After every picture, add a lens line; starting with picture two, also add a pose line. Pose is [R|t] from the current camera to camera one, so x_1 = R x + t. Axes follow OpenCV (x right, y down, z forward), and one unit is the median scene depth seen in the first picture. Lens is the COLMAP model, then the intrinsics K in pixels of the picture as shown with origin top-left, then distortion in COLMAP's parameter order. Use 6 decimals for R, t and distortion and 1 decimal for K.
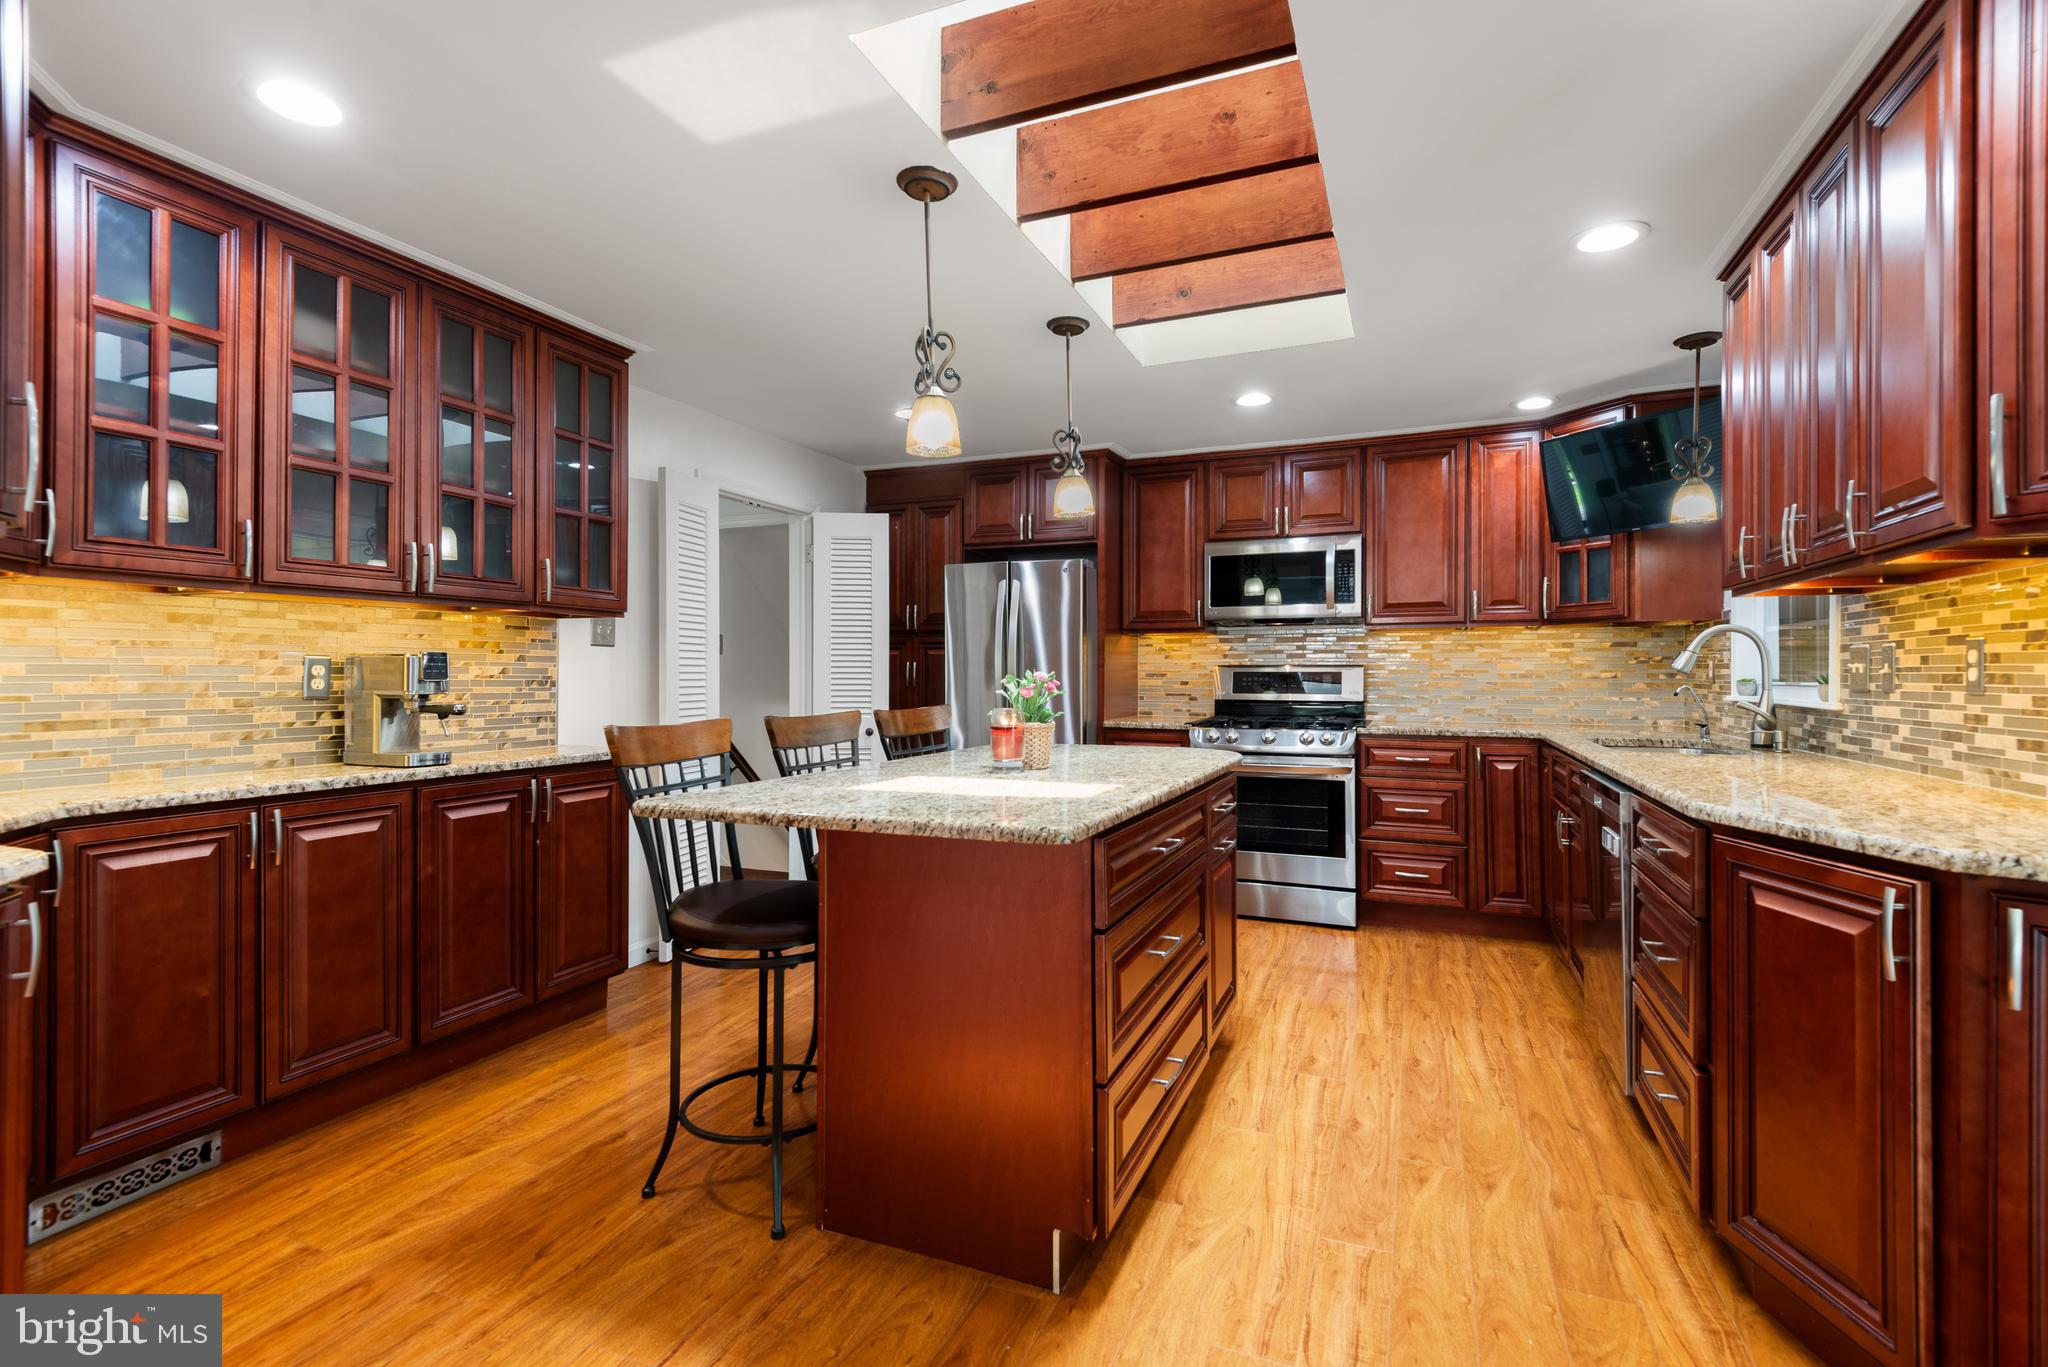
lens RADIAL K [[932.1, 0, 1031.1], [0, 932.1, 662.4], [0, 0, 1]] dist [0.025446, -0.007067]
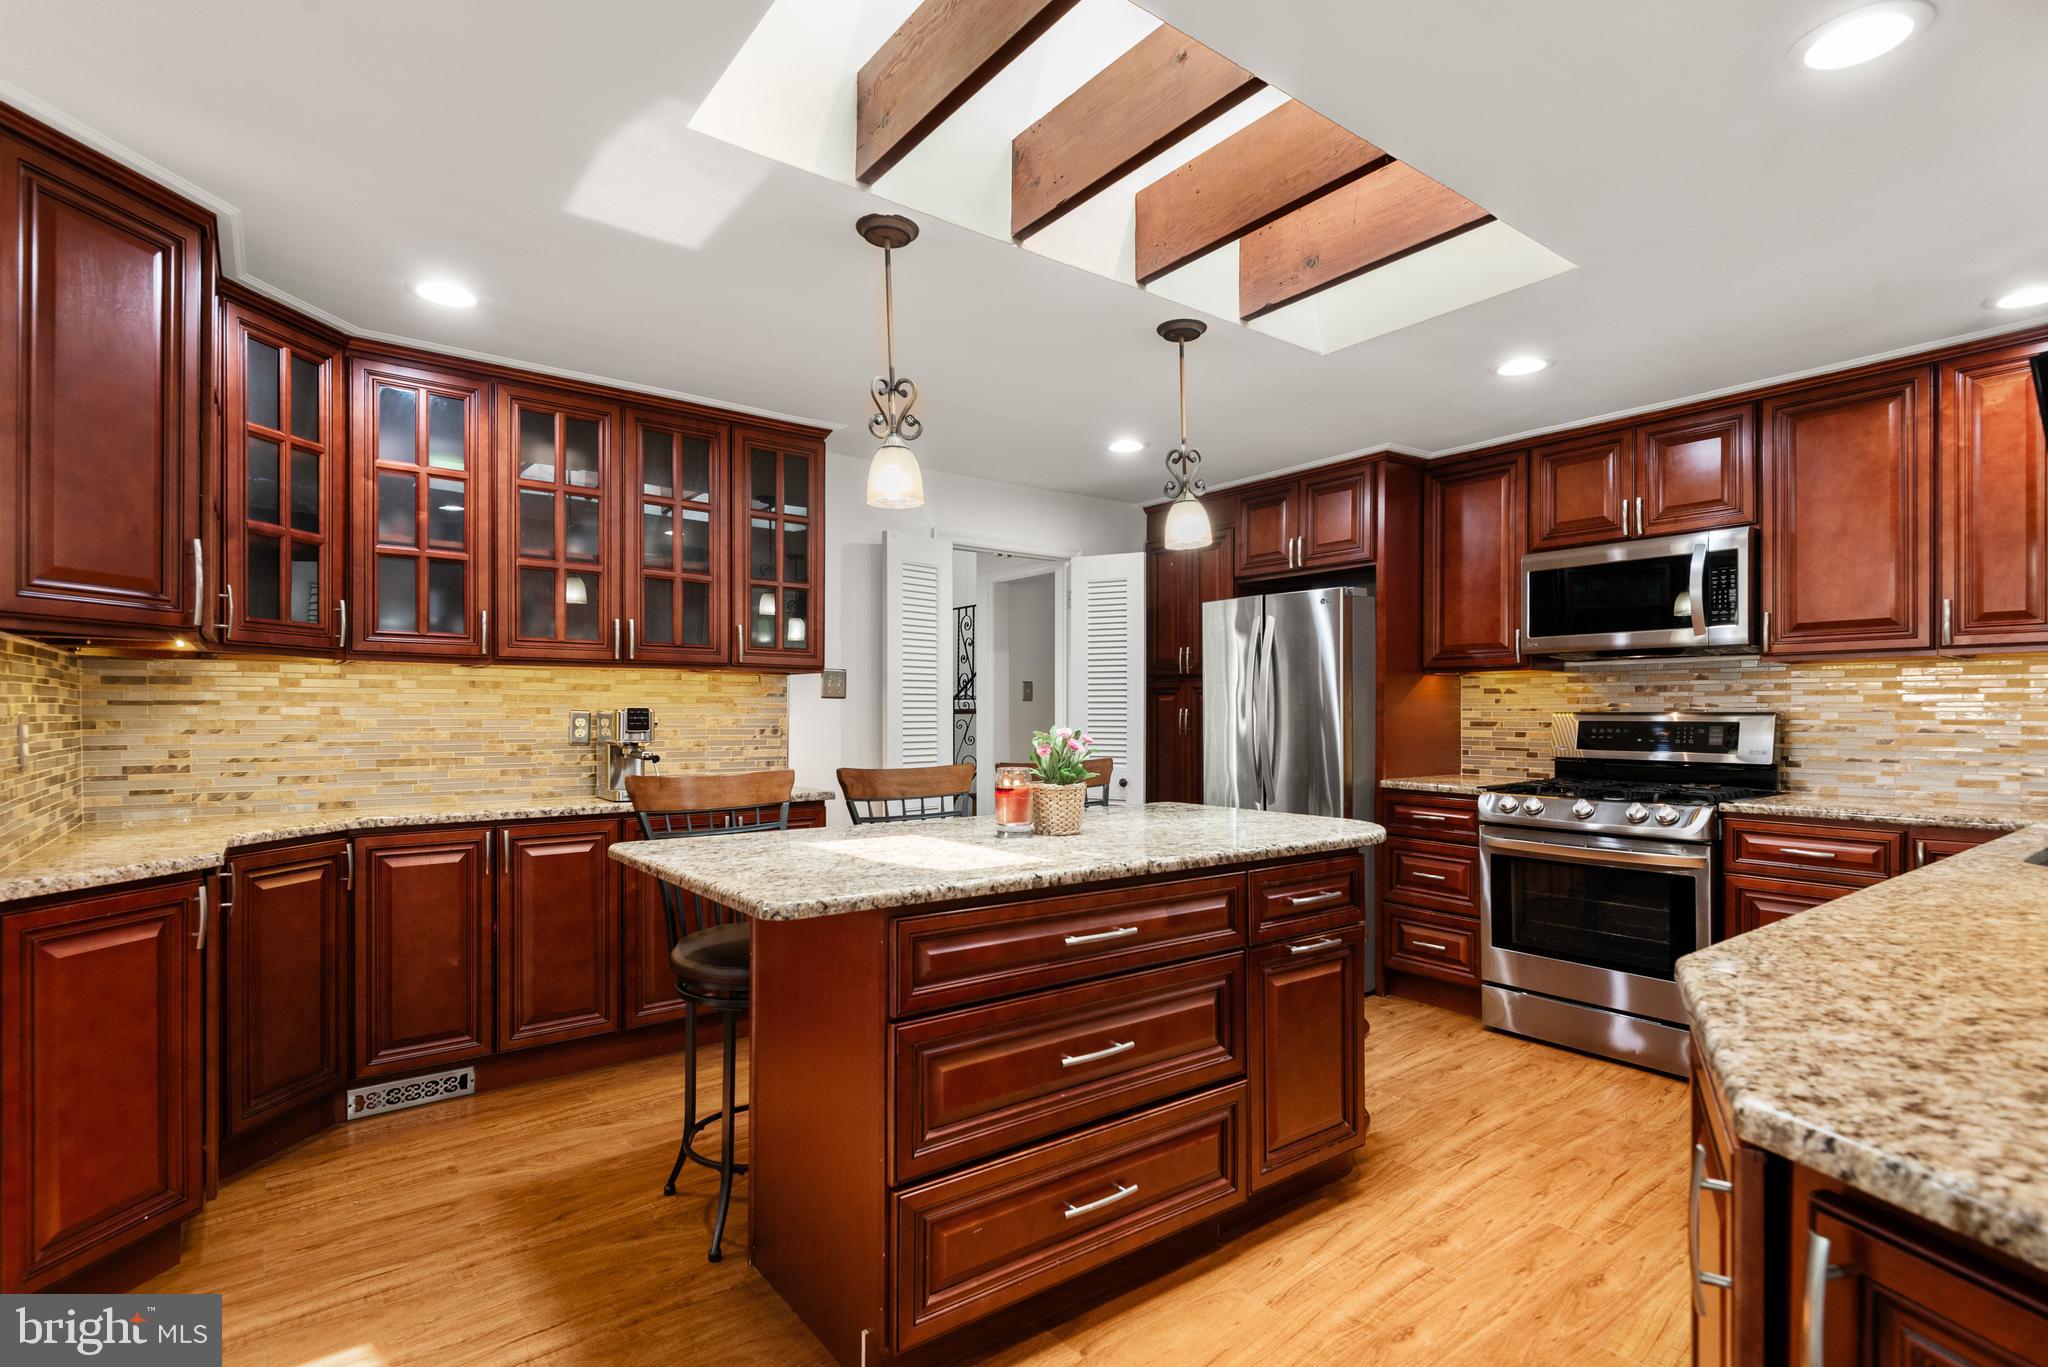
lens RADIAL K [[979.7, 0, 1018.5], [0, 979.7, 704.1], [0, 0, 1]] dist [0.017577, -0.006315]
pose [[0.867840, -0.004500, -0.496823, 0.407114], [0.005934, 0.999982, 0.001308, -0.013713], [0.496808, -0.004083, 0.867851, 0.140202]]
